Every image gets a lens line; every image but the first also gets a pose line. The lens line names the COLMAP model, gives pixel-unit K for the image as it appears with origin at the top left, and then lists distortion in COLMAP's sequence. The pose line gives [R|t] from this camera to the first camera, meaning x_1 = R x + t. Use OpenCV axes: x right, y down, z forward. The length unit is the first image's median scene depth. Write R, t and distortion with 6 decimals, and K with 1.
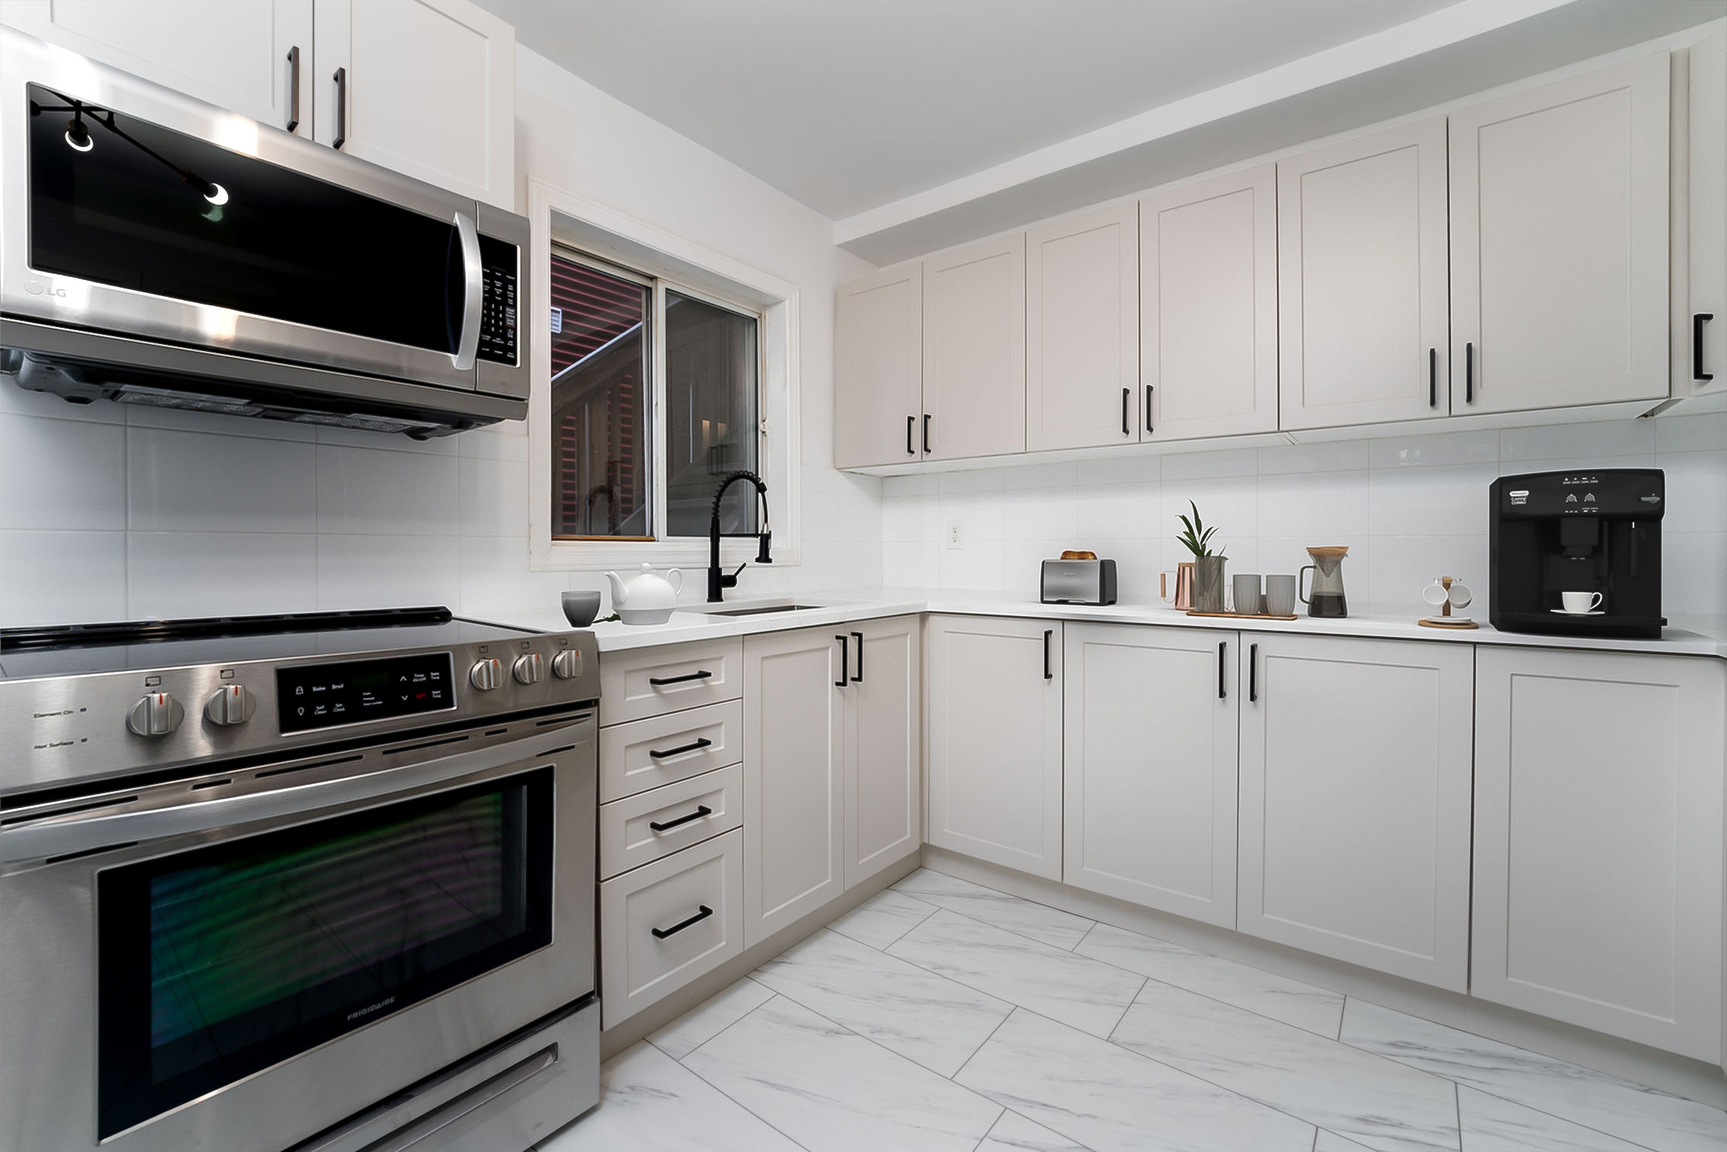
lens RADIAL K [[725.3, 0, 860.8], [0, 725.3, 563.1], [0, 0, 1]] dist [-0.009991, 0.002153]
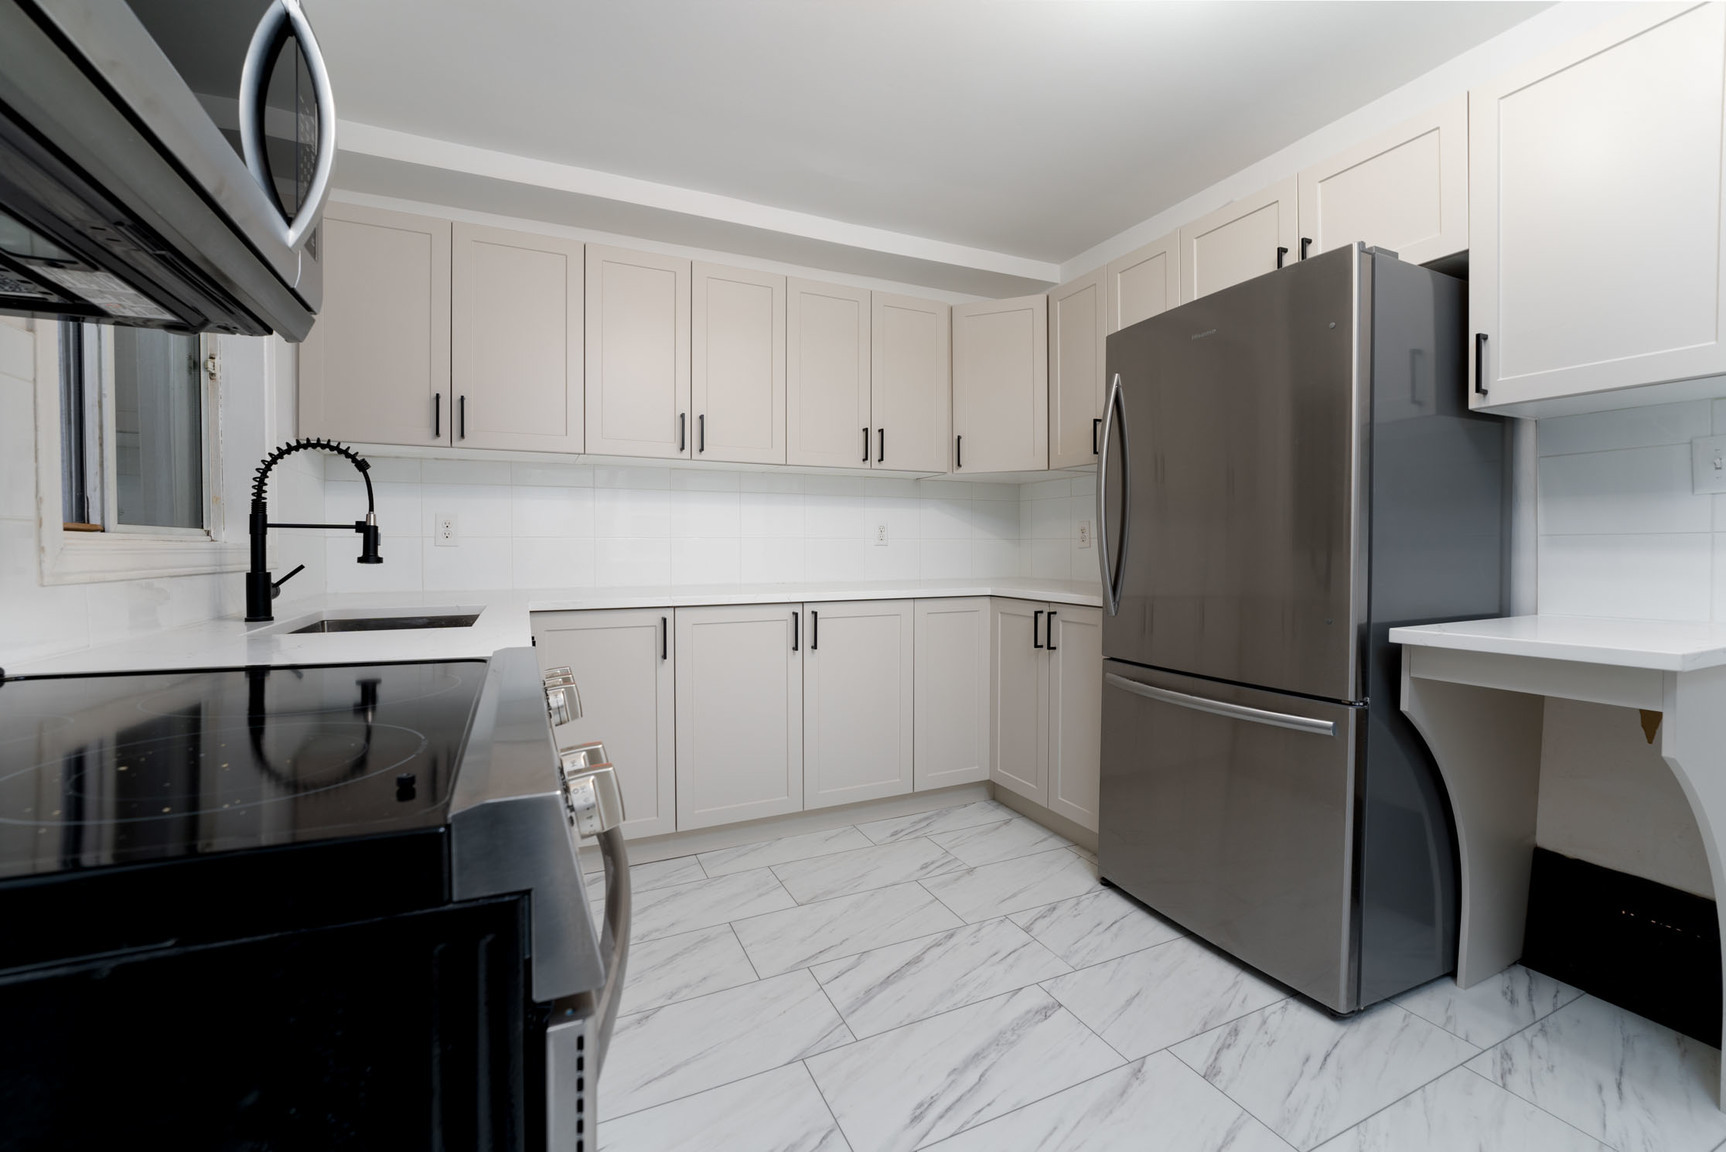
lens RADIAL K [[724.9, 0, 853.7], [0, 724.9, 561.9], [0, 0, 1]] dist [-0.009991, 0.002153]
pose [[0.471195, -0.017384, 0.881858, -0.699425], [0.015187, 0.999817, 0.011594, -0.003359], [-0.881898, 0.007930, 0.471373, 0.224194]]
